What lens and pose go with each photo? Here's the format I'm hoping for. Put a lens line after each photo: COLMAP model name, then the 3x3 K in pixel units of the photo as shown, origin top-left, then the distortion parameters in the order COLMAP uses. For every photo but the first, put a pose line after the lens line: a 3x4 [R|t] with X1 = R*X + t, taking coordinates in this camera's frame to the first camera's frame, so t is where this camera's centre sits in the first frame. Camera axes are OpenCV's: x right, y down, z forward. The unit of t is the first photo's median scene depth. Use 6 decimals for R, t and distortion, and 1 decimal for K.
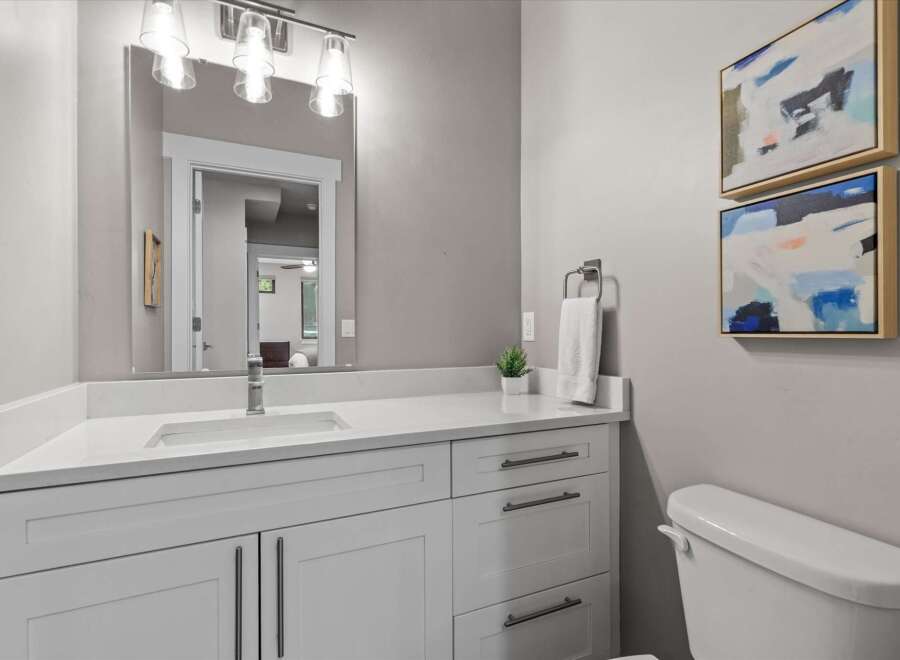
lens RADIAL K [[446.9, 0, 450.0], [0, 446.9, 330.0], [0, 0, 1]] dist [-0.002200, -0.000296]
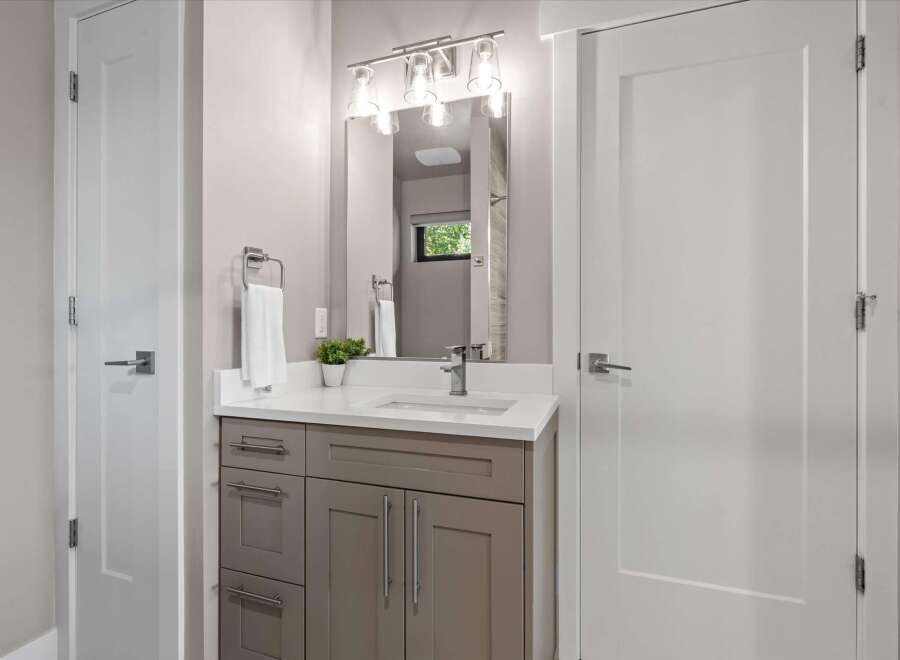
lens RADIAL K [[446.9, 0, 450.0], [0, 446.9, 330.0], [0, 0, 1]] dist [-0.002200, -0.000296]
pose [[0.712999, 0.006489, -0.701135, 0.416043], [0.008710, 0.999798, 0.018111, -0.002734], [0.701111, -0.019020, 0.712799, 0.186548]]
